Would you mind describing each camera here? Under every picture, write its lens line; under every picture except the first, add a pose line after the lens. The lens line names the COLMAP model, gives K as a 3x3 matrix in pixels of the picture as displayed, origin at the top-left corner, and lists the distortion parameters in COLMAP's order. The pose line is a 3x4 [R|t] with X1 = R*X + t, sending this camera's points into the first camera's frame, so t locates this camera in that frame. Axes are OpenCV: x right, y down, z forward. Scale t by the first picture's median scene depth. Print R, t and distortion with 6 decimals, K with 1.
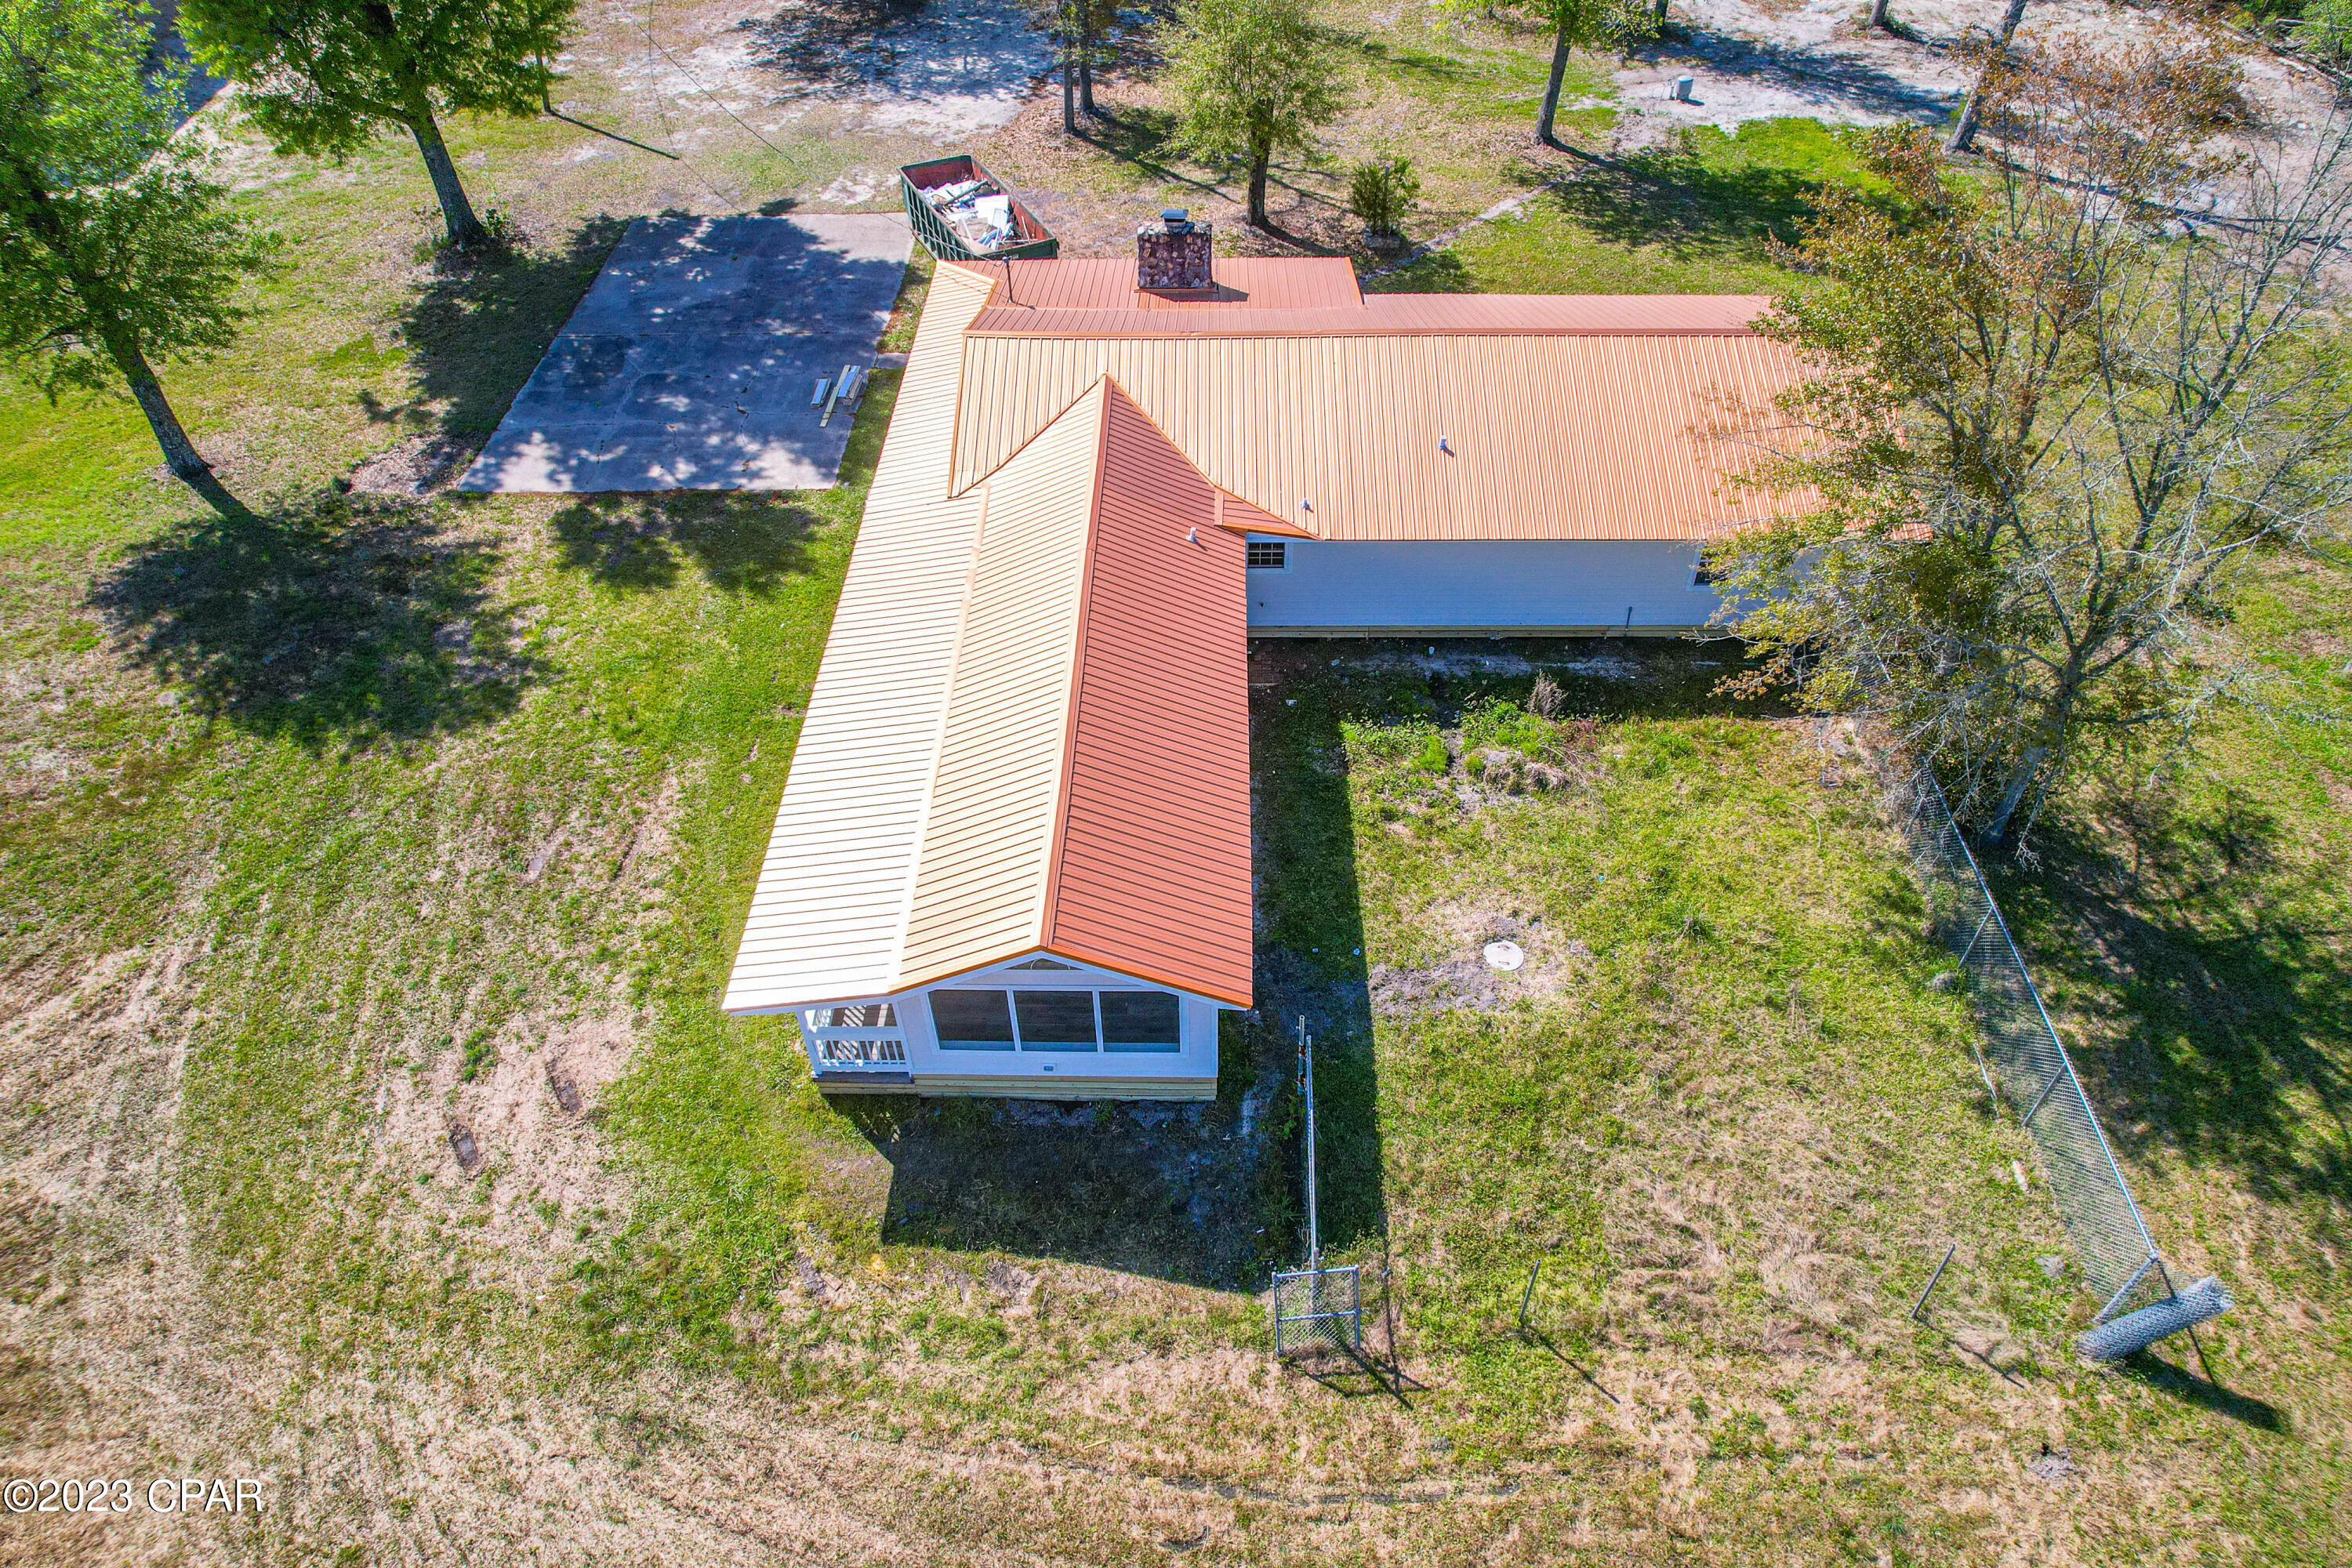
lens RADIAL K [[1508.9, 0, 1183.7], [0, 1508.9, 804.3], [0, 0, 1]] dist [-0.077212, 0.070639]
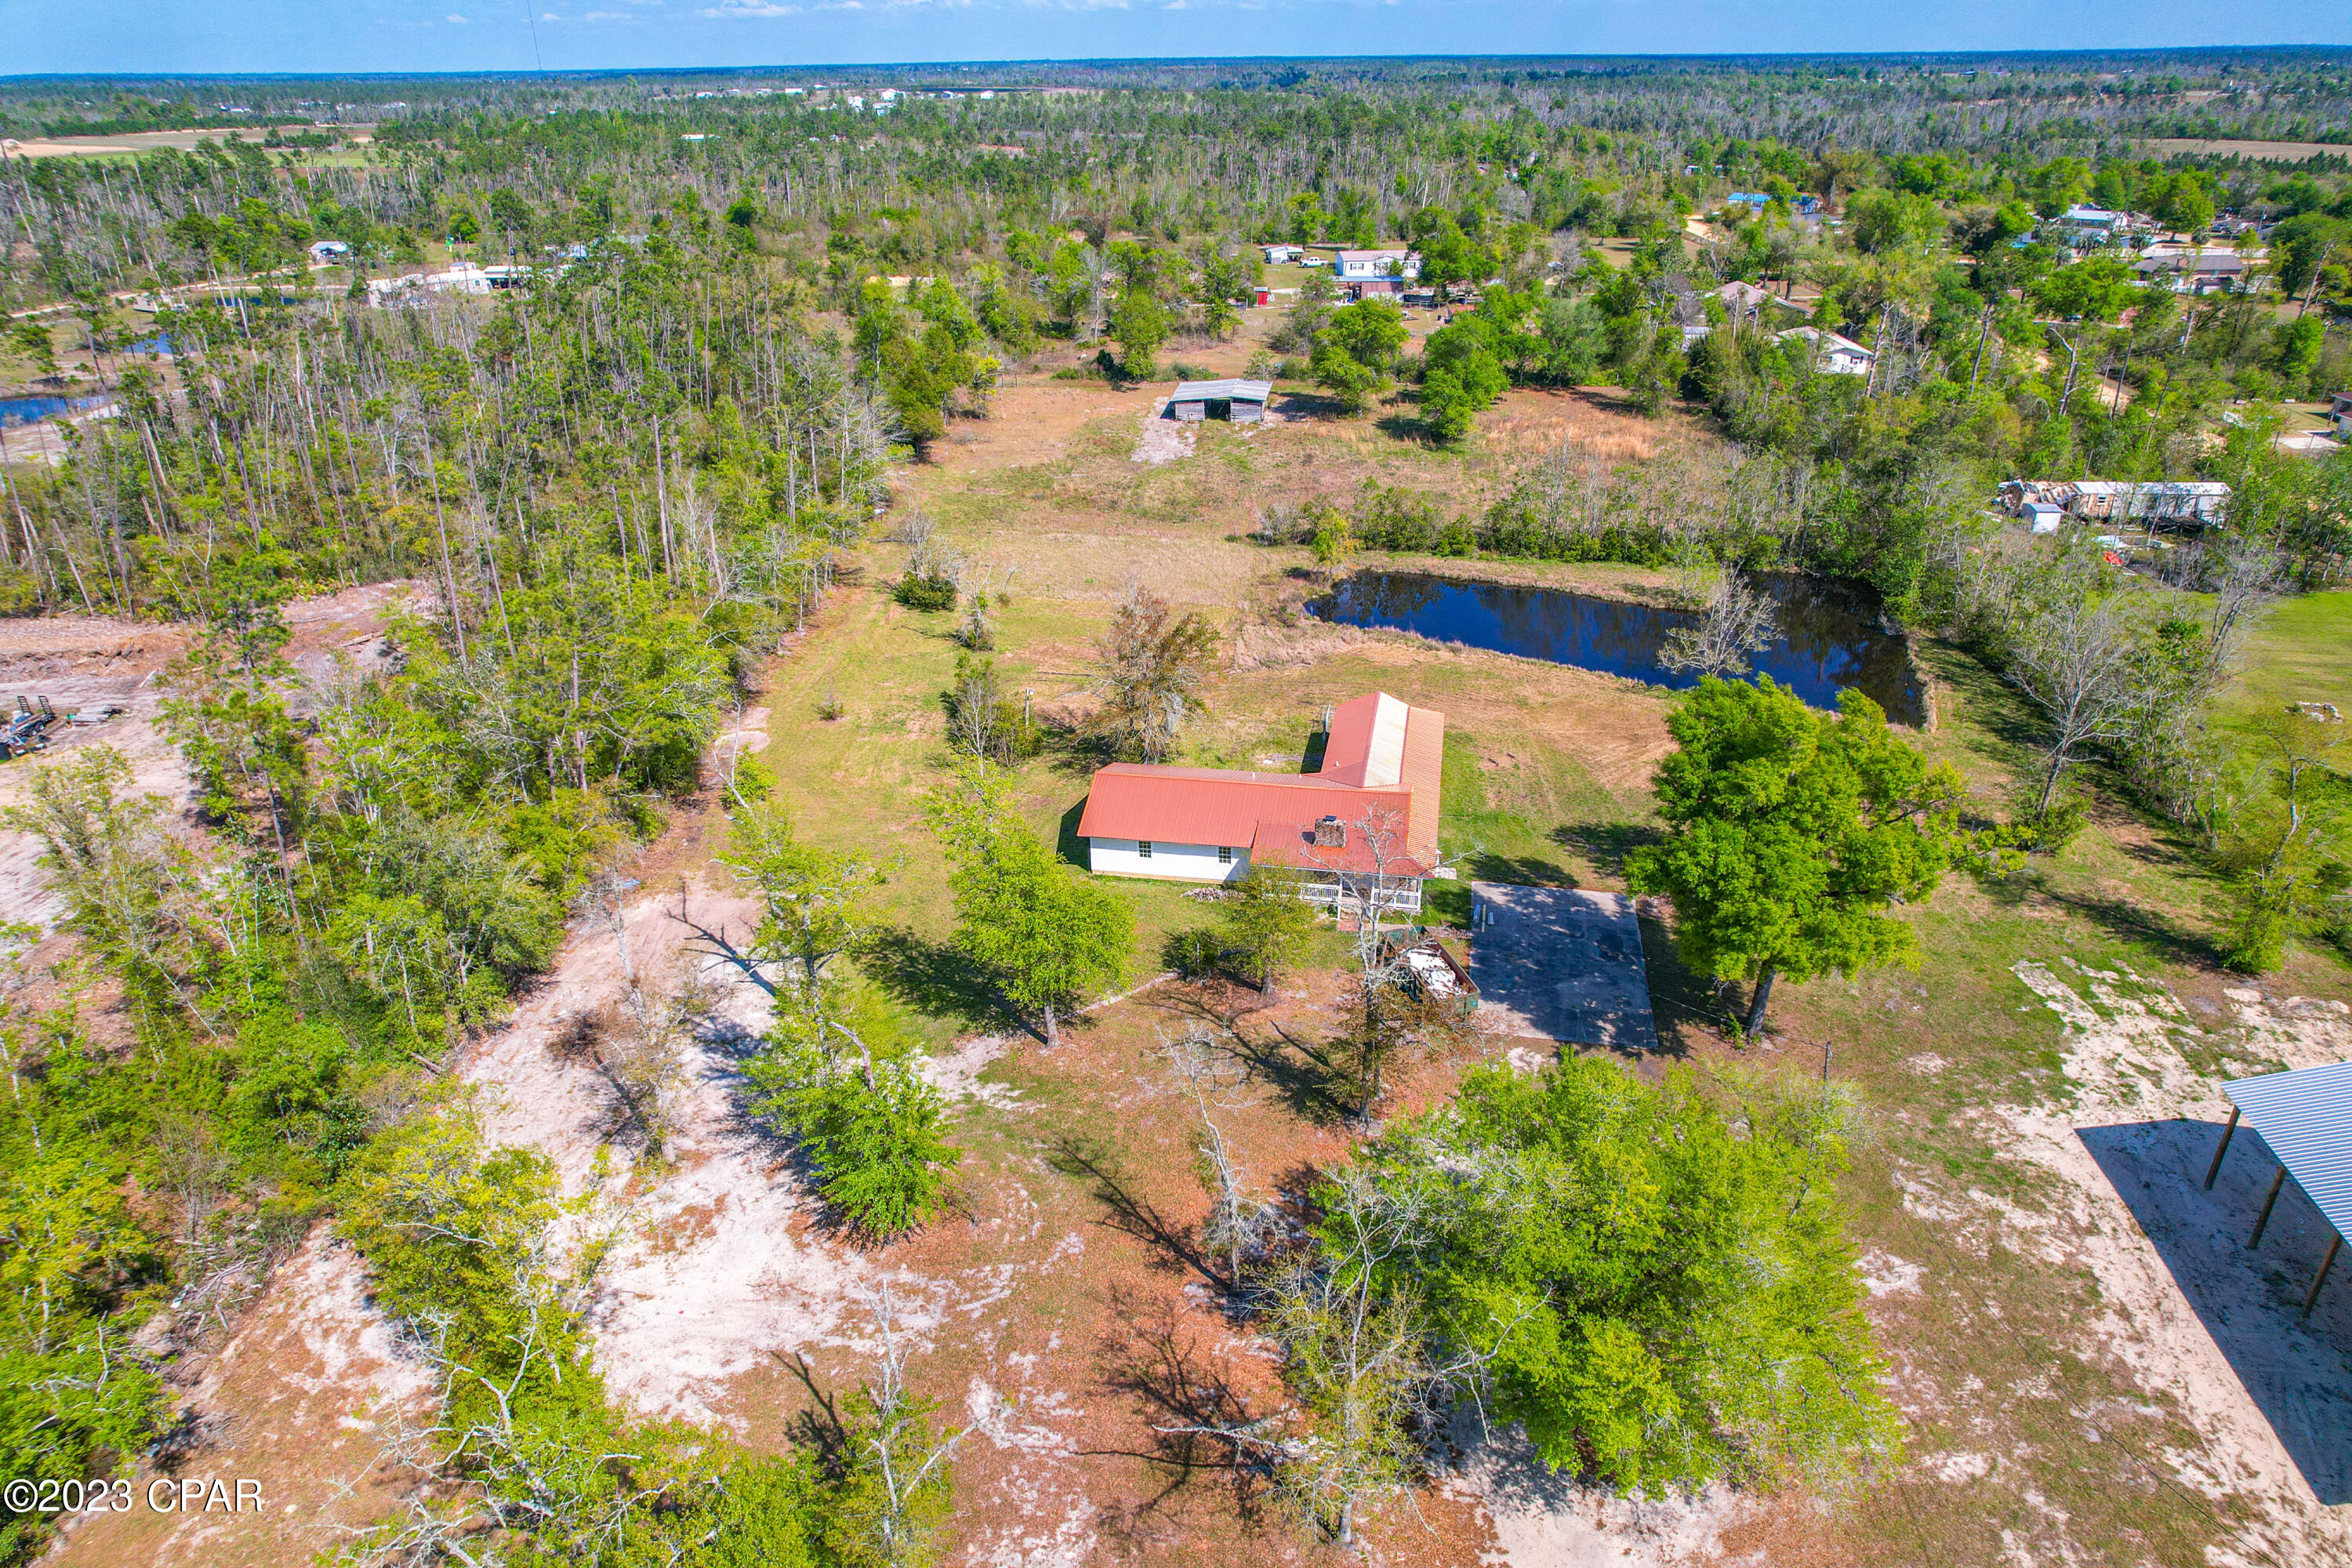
lens RADIAL K [[1508.9, 0, 1187.0], [0, 1508.9, 792.5], [0, 0, 1]] dist [-0.077212, 0.070639]
pose [[-0.986410, -0.048383, 0.157020, -0.207441], [0.133006, 0.325940, 0.935987, -3.546579], [-0.096465, 0.944152, -0.315075, 2.269021]]
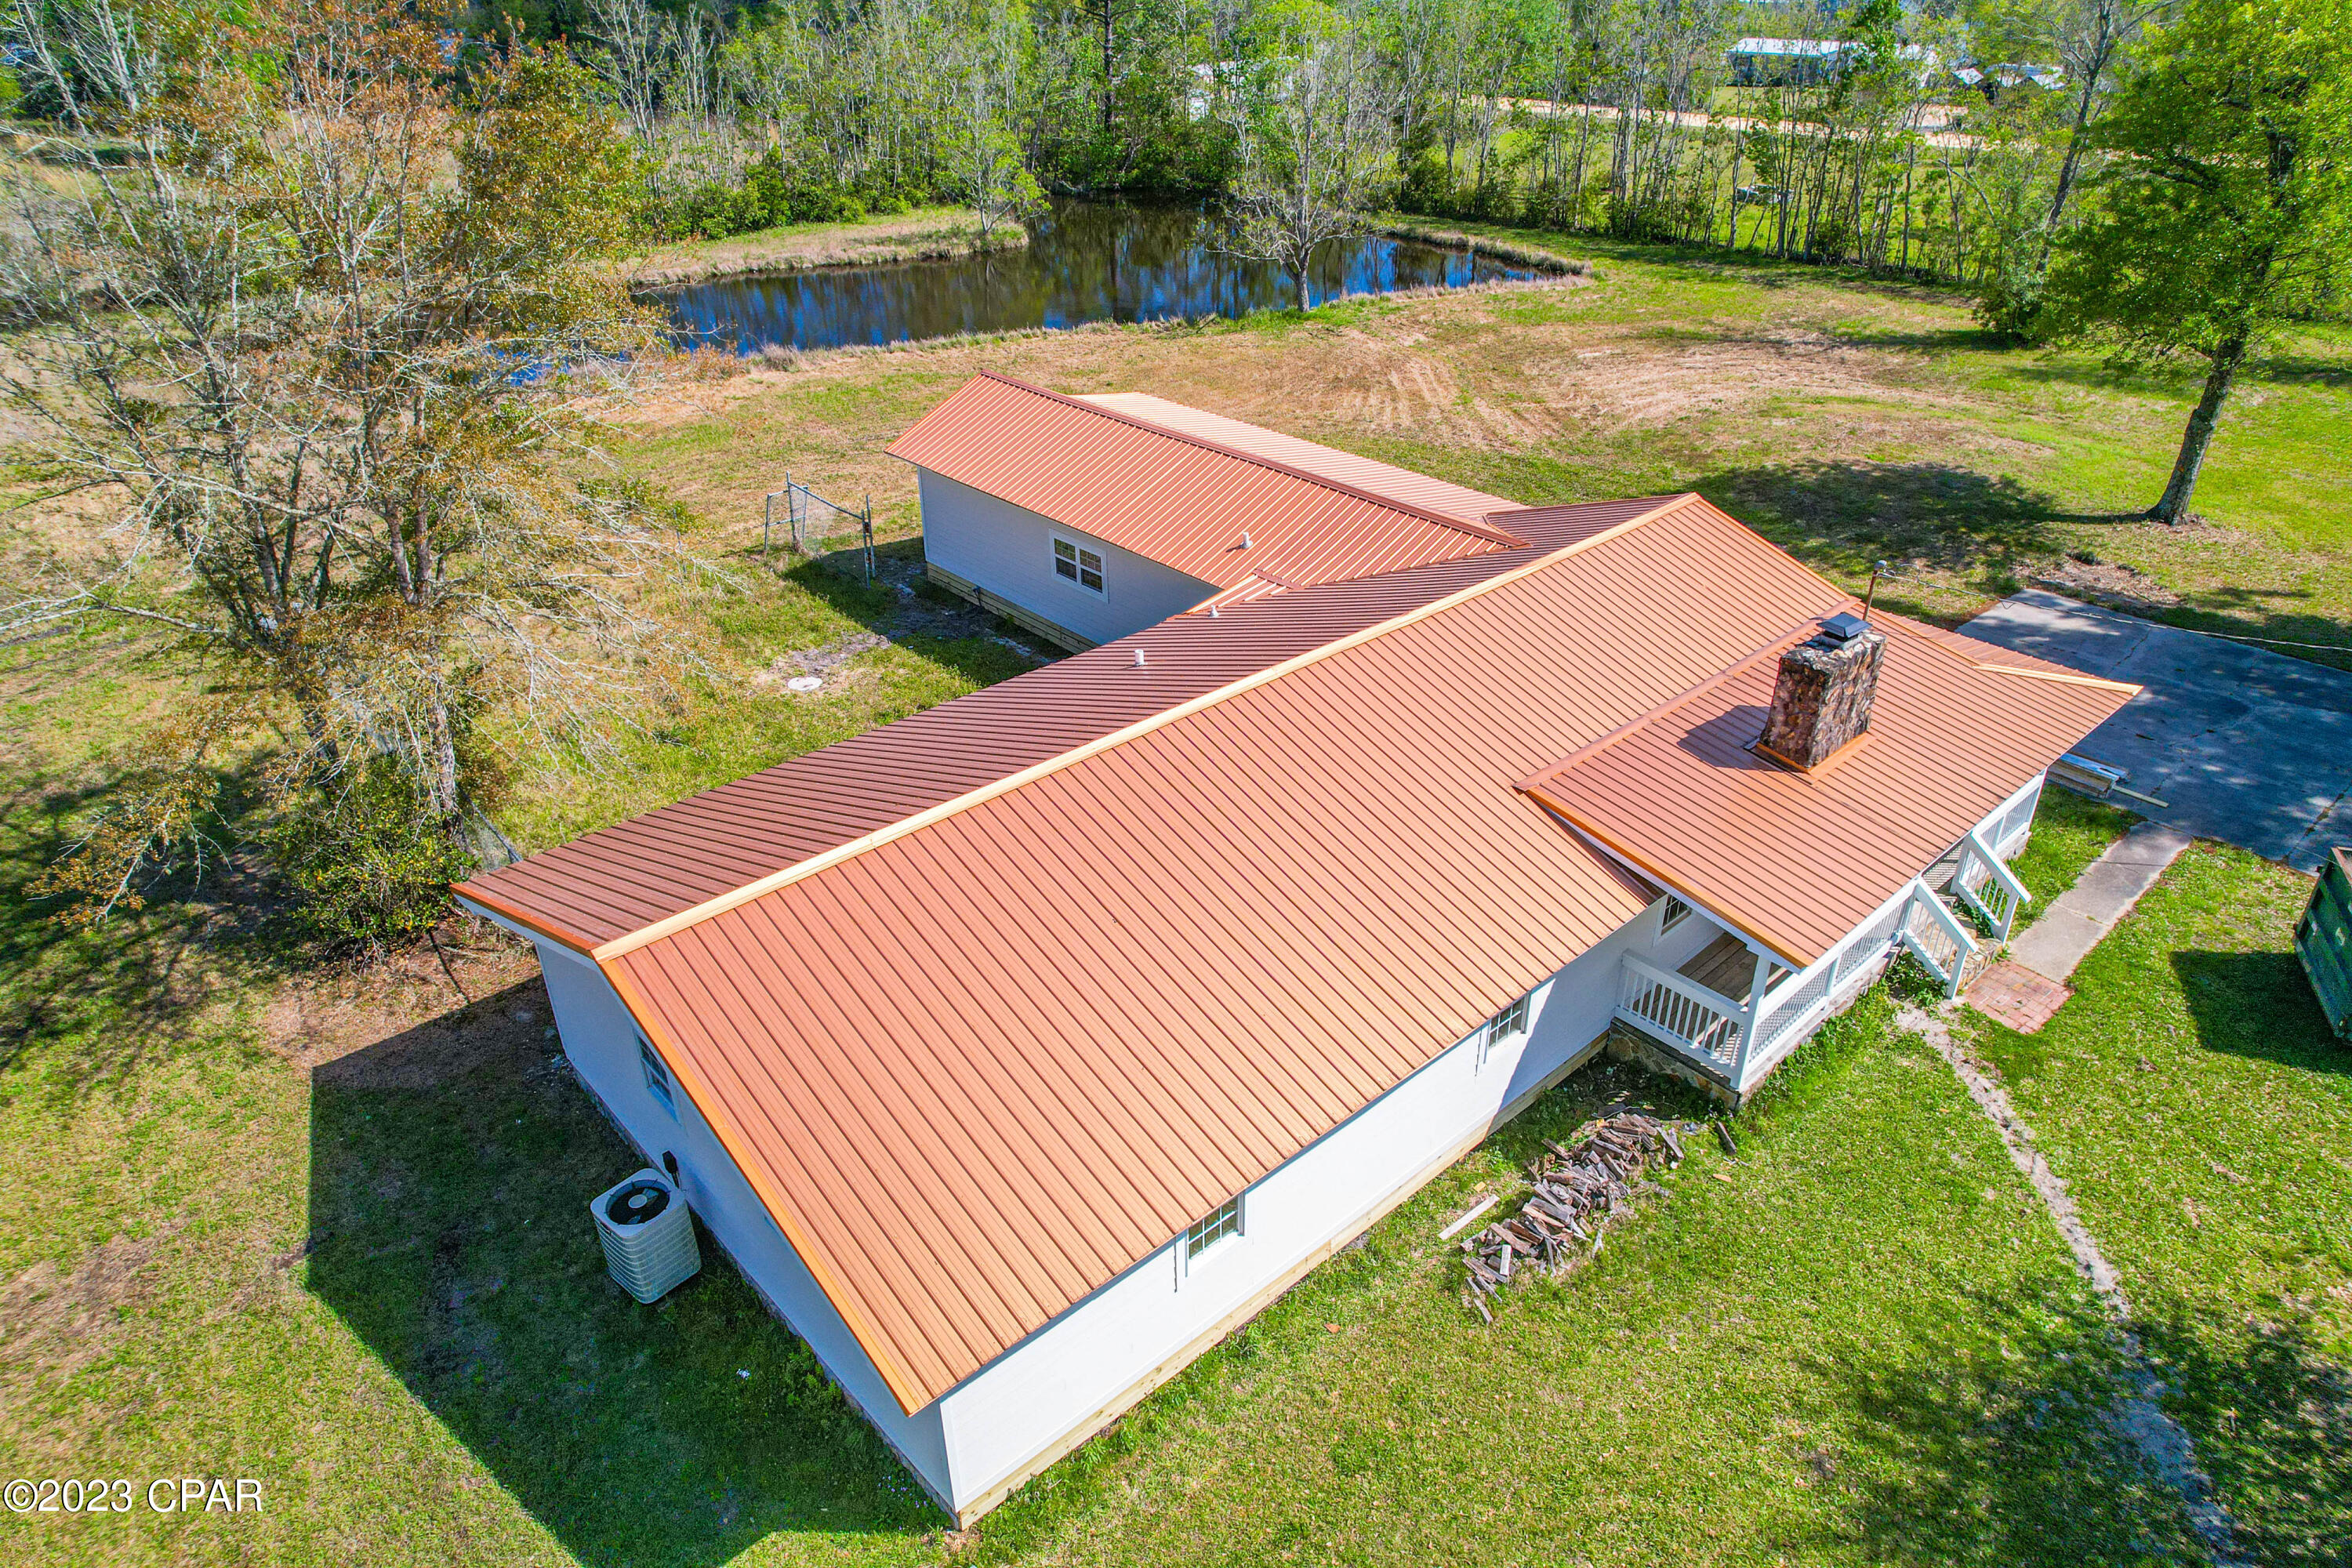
lens RADIAL K [[1508.9, 0, 1198.6], [0, 1508.9, 784.8], [0, 0, 1]] dist [-0.077212, 0.070639]
pose [[-0.727064, 0.357662, -0.586051, 0.668973], [-0.471463, 0.360427, 0.804870, -0.921921], [0.499100, 0.861493, -0.093429, 1.267995]]
